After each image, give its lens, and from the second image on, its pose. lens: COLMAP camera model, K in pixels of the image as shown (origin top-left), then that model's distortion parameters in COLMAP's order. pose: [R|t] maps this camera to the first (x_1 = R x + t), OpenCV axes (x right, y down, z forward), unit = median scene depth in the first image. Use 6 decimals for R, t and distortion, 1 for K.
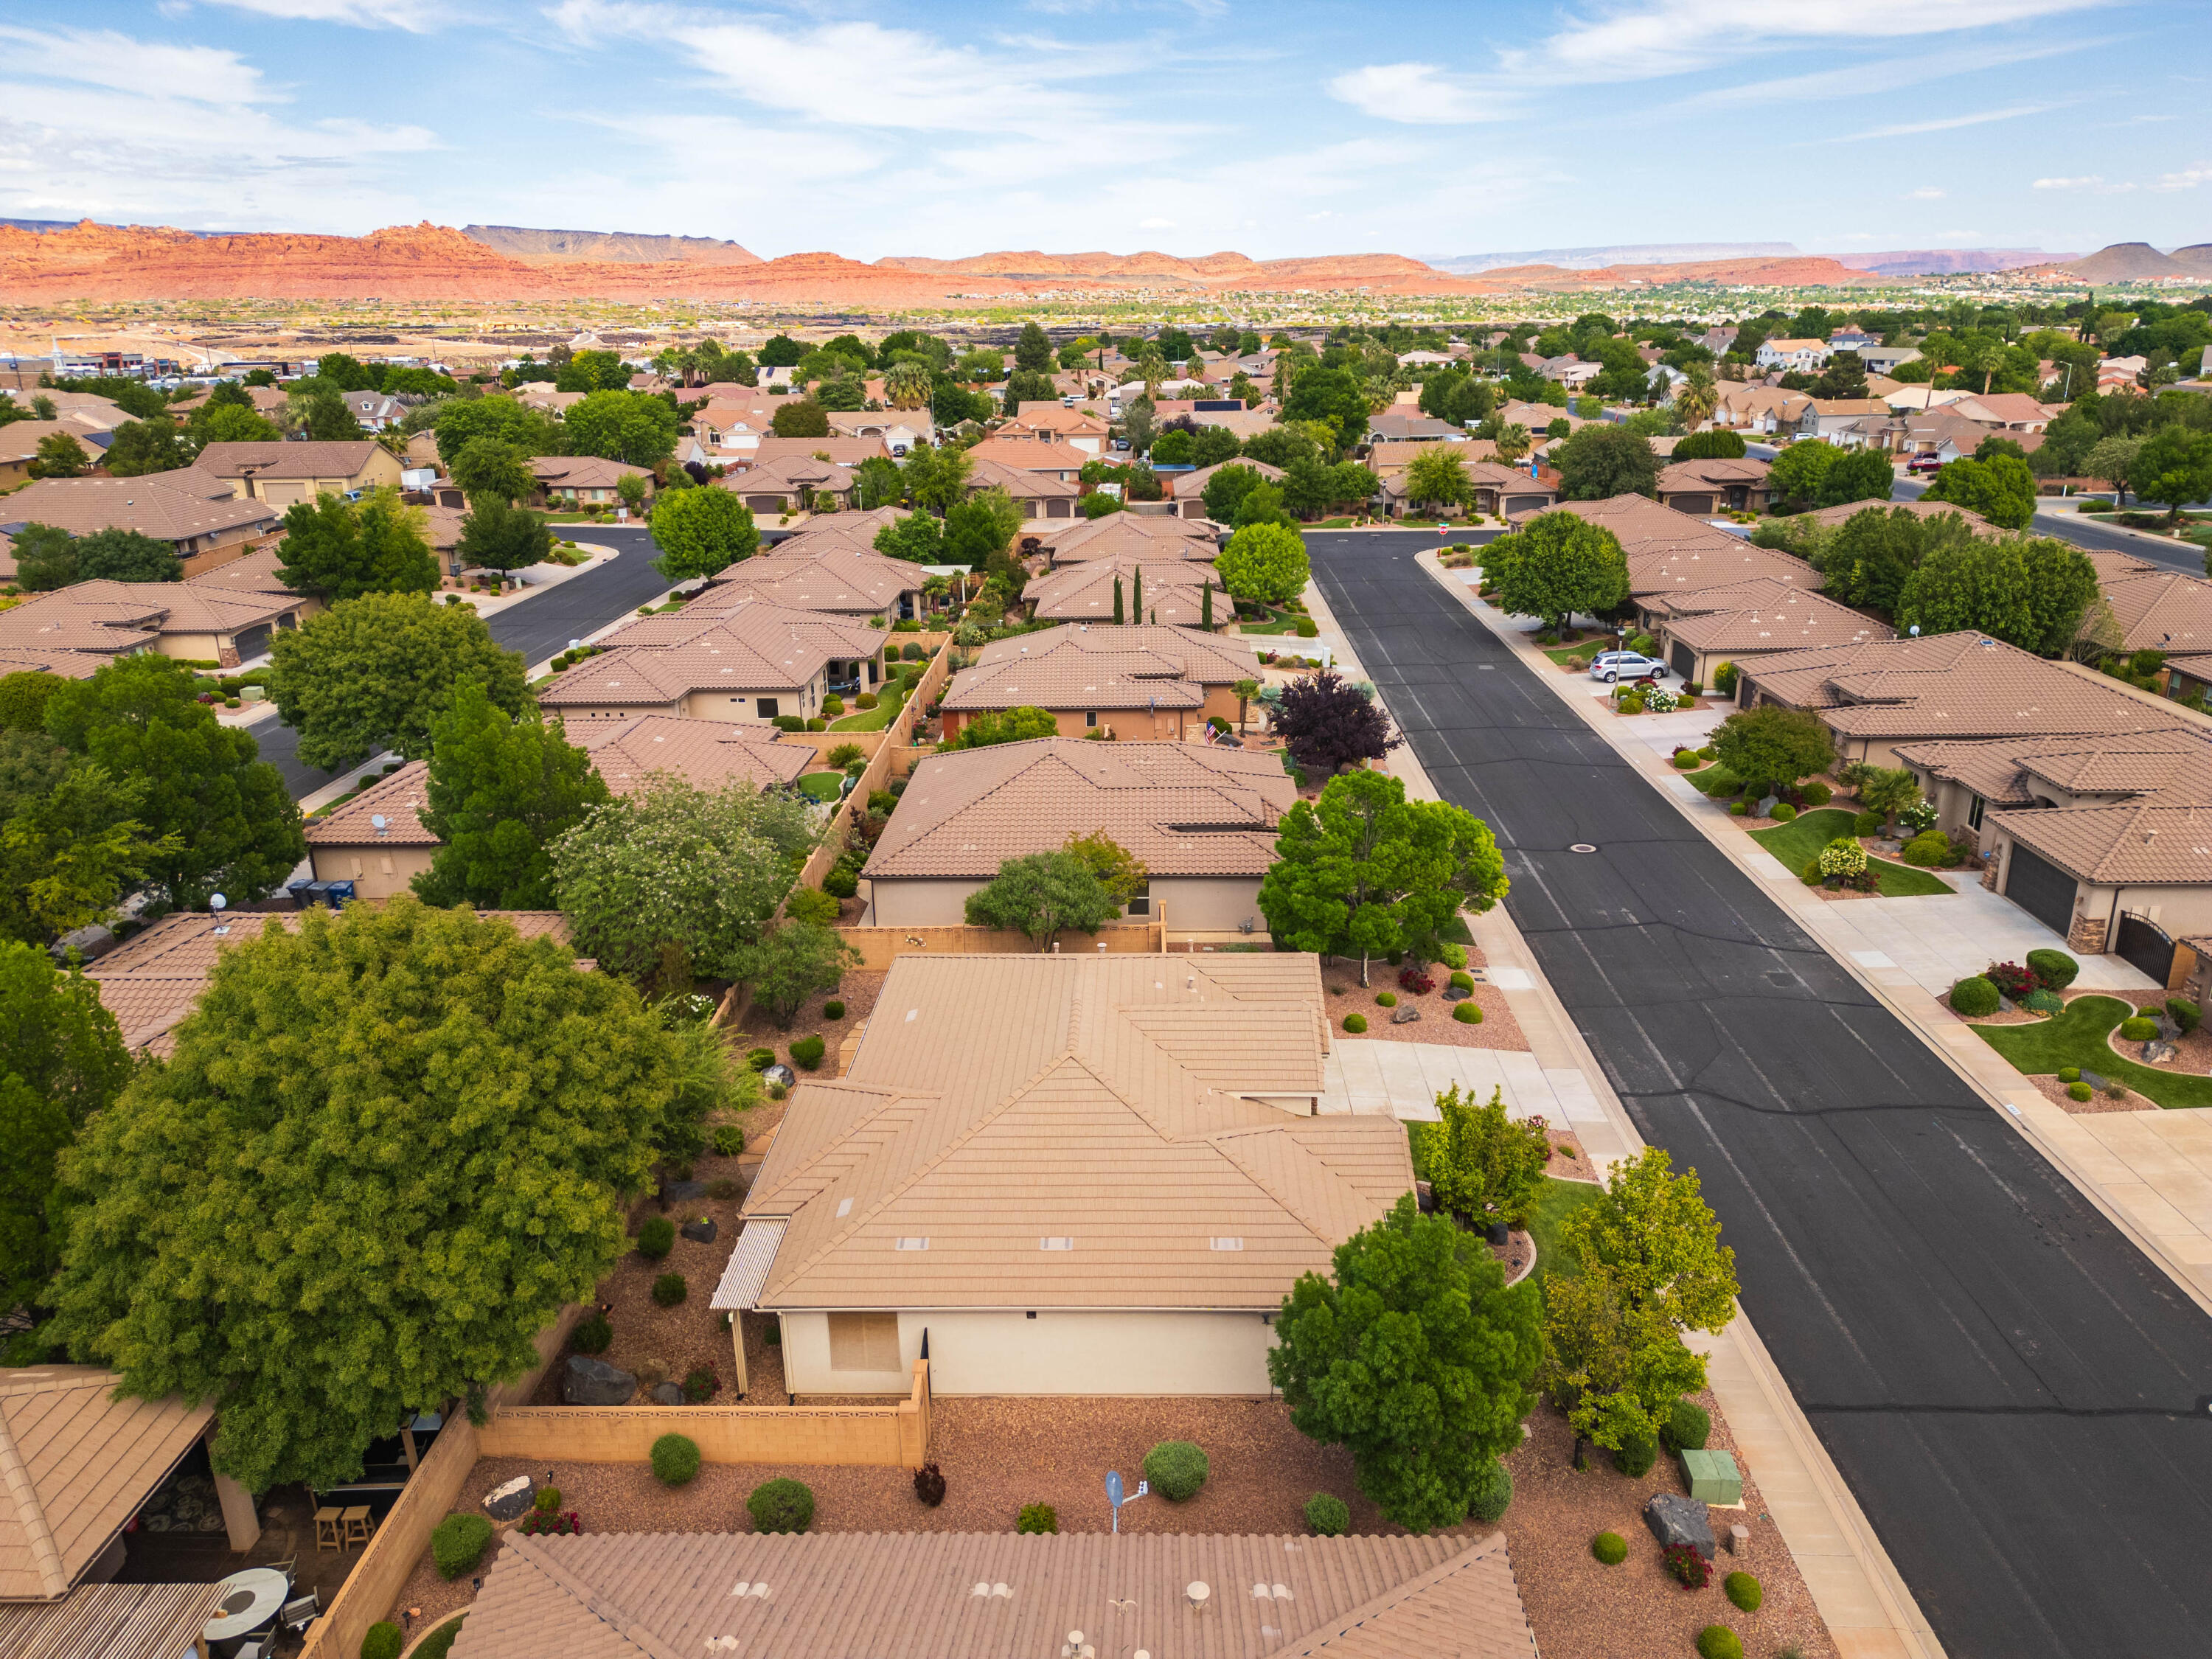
lens RADIAL K [[1549.6, 0, 1106.3], [0, 1549.6, 844.5], [0, 0, 1]] dist [0.055519, -0.041667]
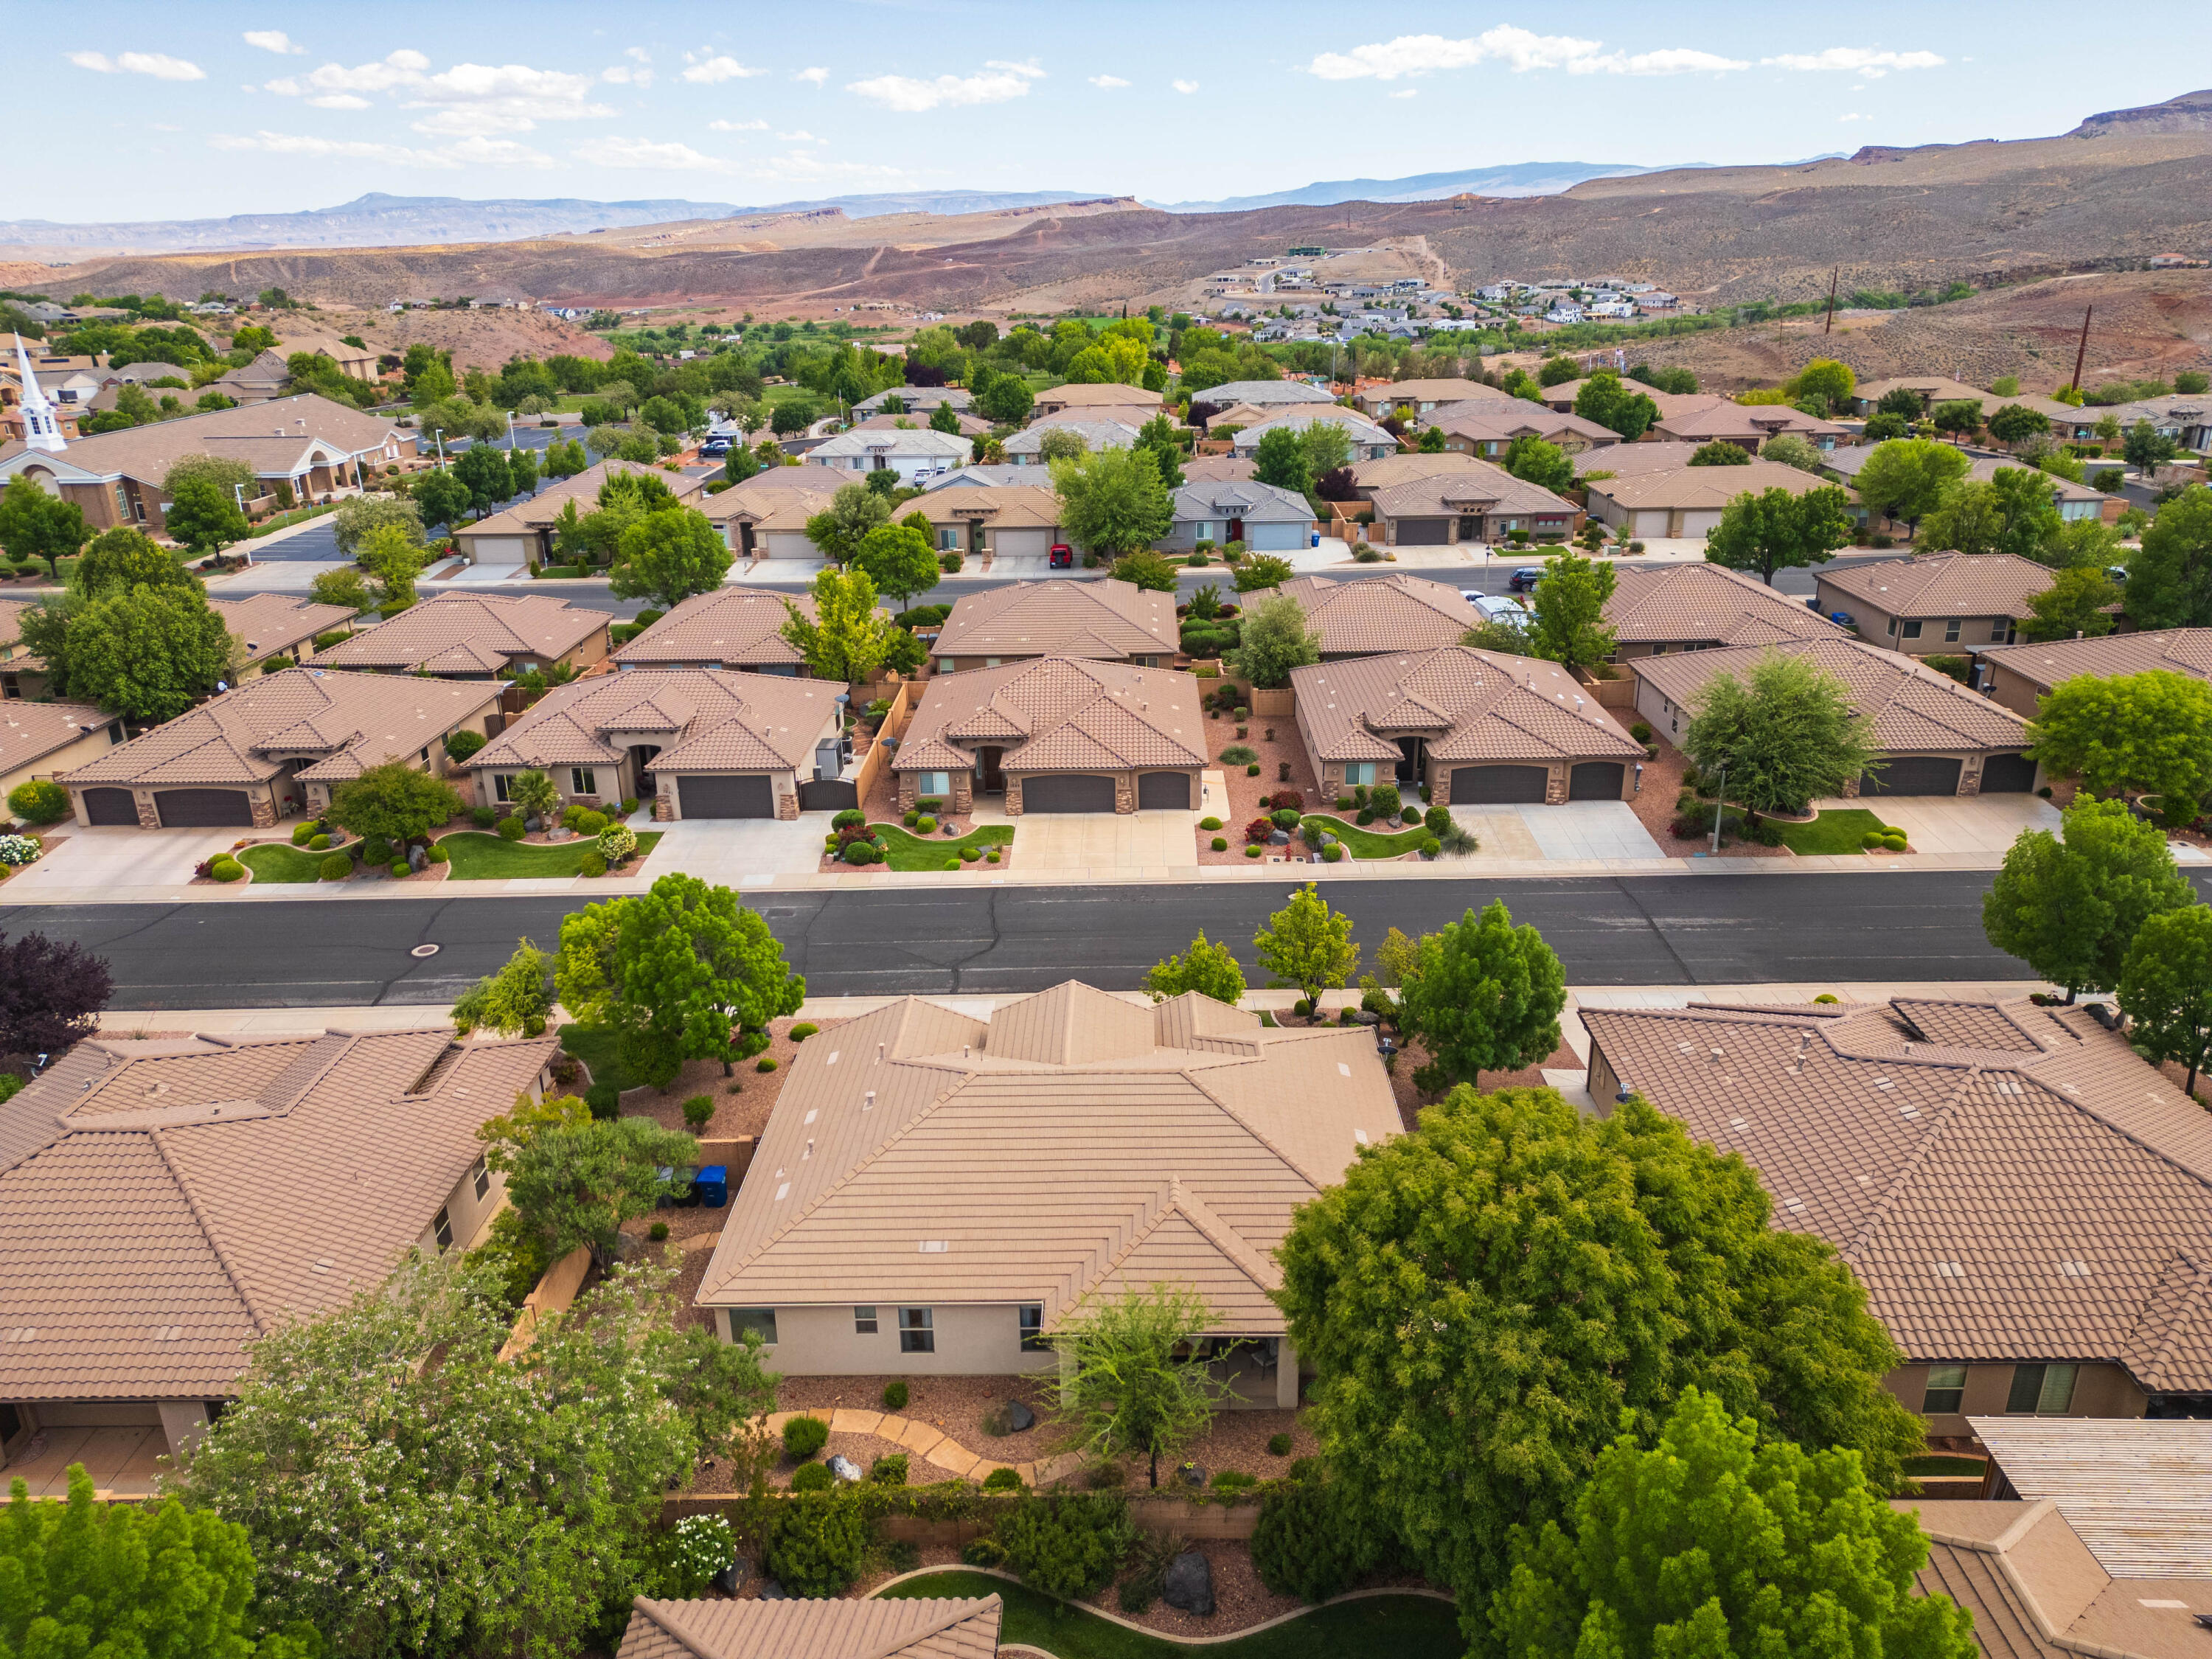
lens RADIAL K [[1551.2, 0, 1114.3], [0, 1551.2, 837.3], [0, 0, 1]] dist [0.073312, -0.064520]
pose [[-0.014620, -0.344692, 0.938602, -0.465100], [0.348750, 0.877996, 0.327867, -0.182144], [-0.937102, 0.332130, 0.107375, 0.390230]]
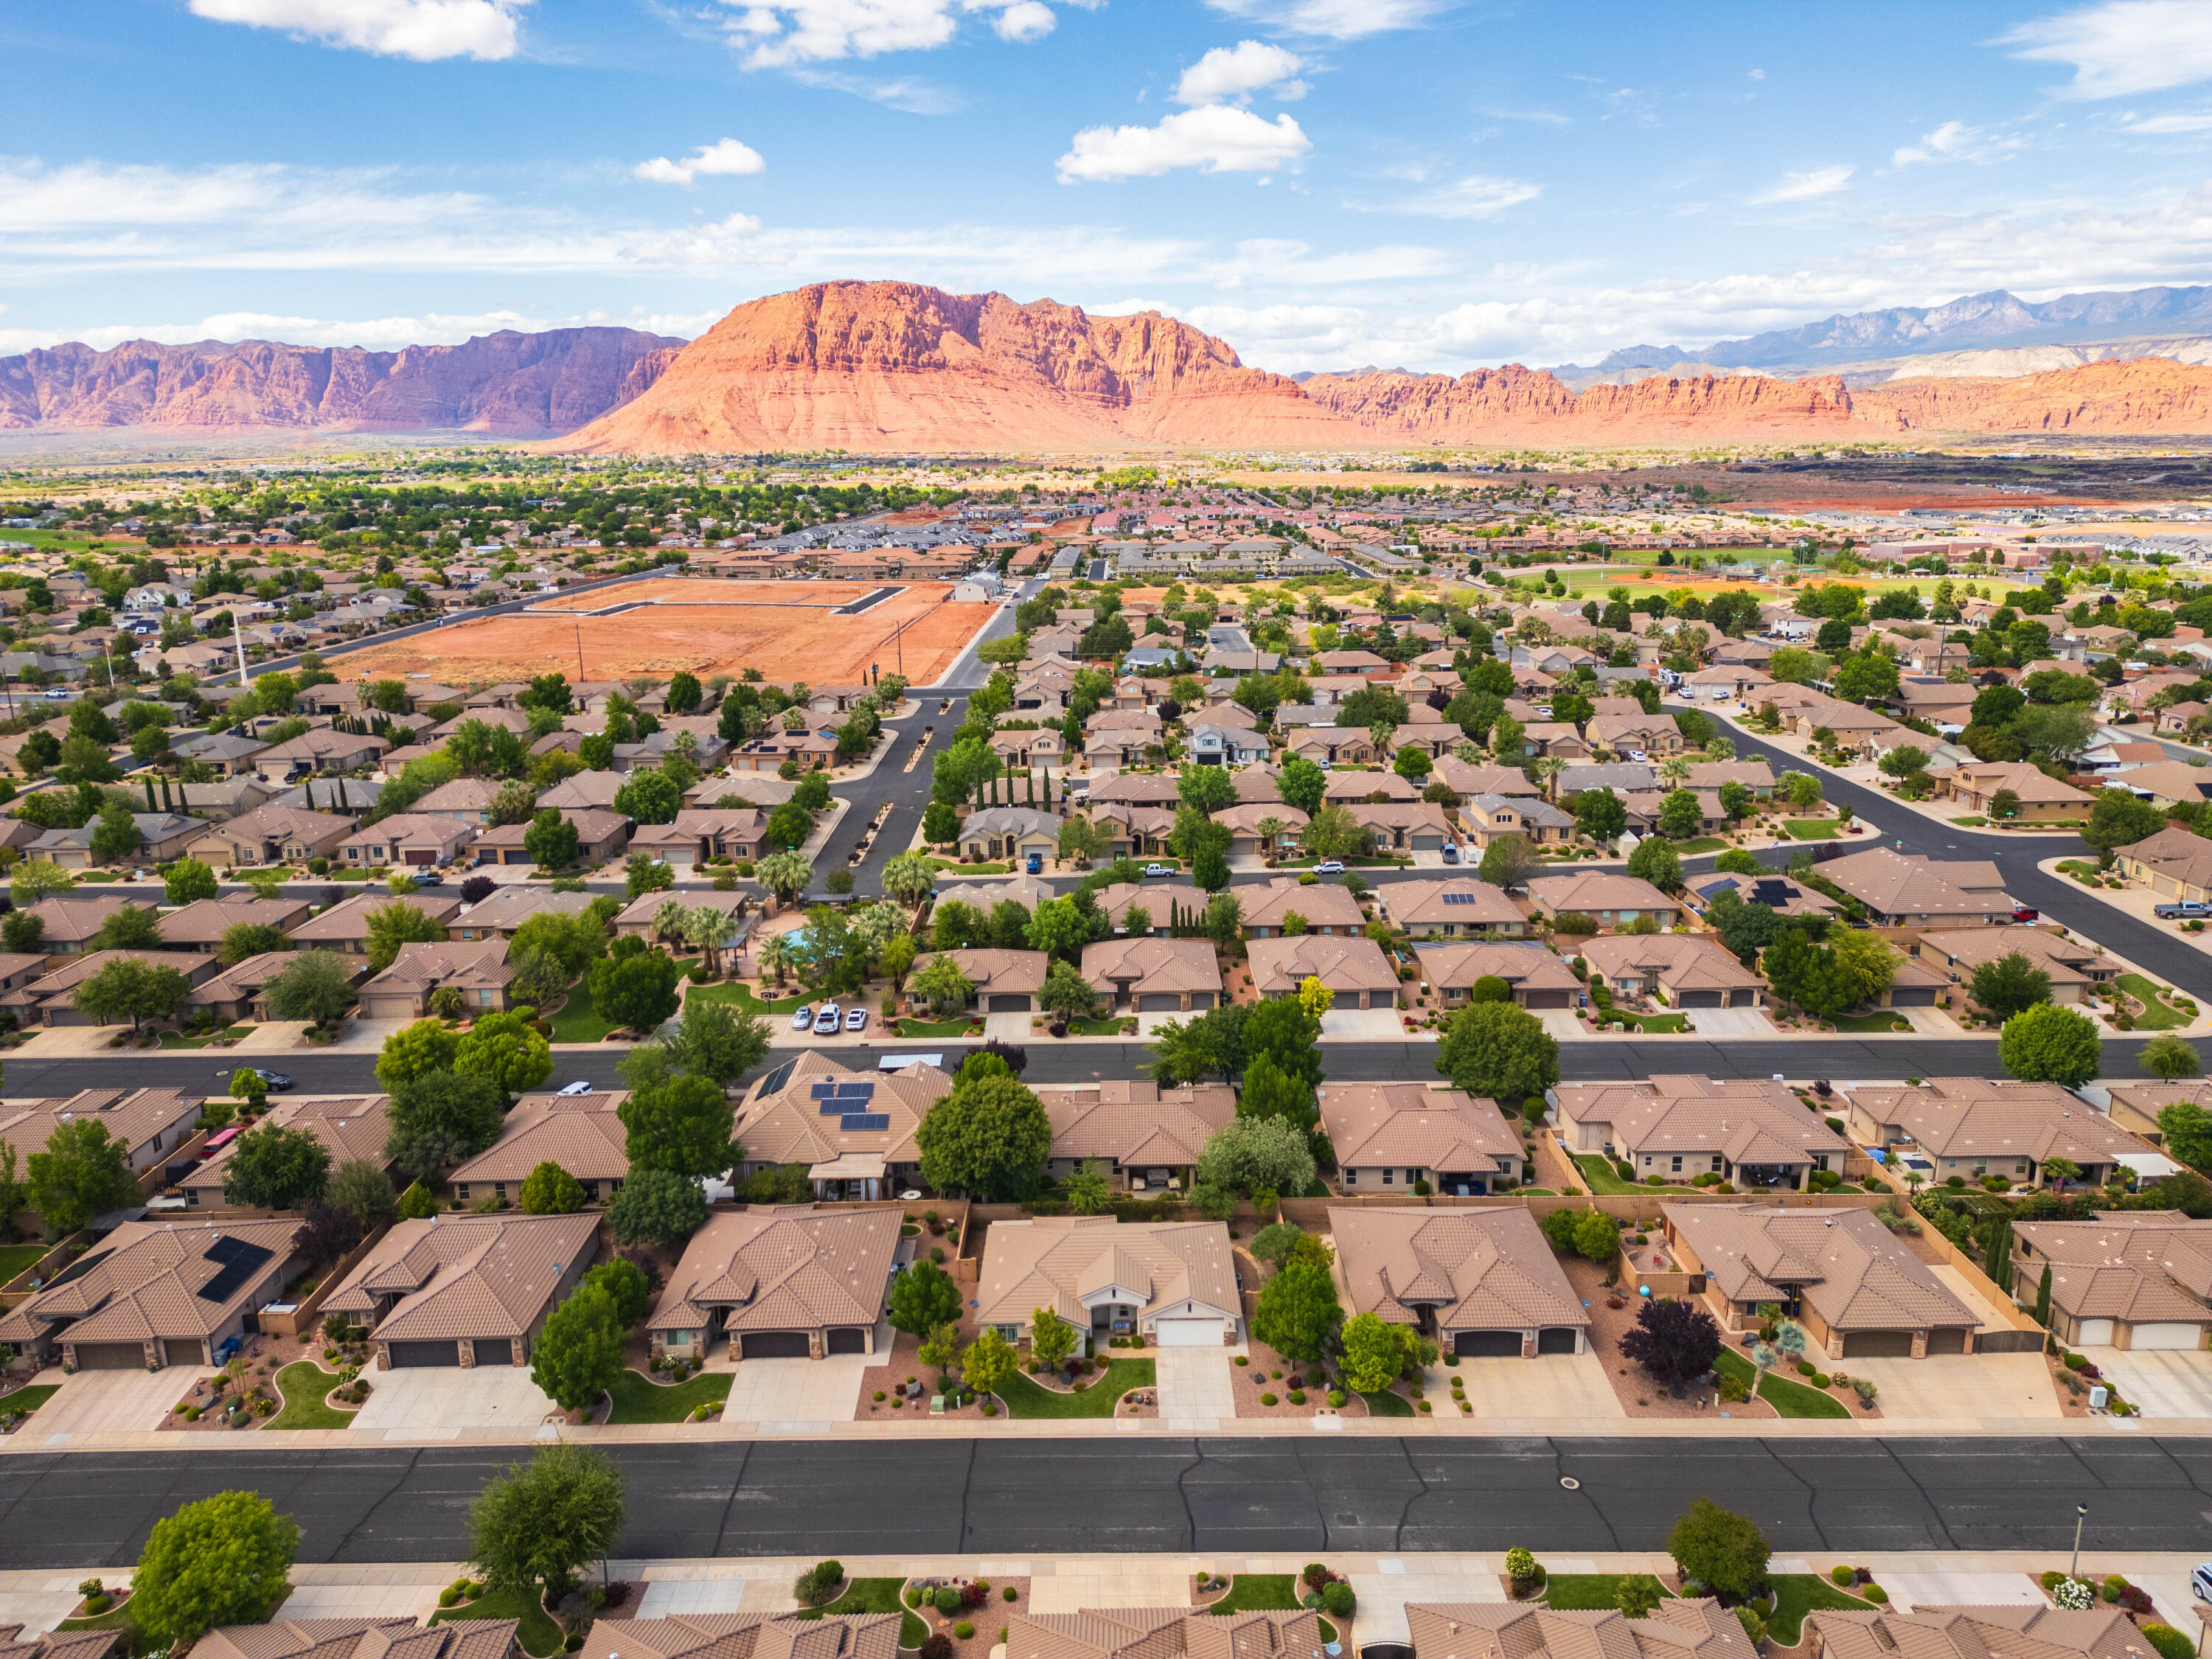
lens RADIAL K [[1551.7, 0, 1107.6], [0, 1551.7, 836.5], [0, 0, 1]] dist [0.084933, -0.084986]
pose [[0.032674, 0.255551, -0.966243, 1.216328], [-0.317945, 0.919196, 0.232357, -0.584733], [0.947546, 0.299620, 0.111285, 0.228306]]
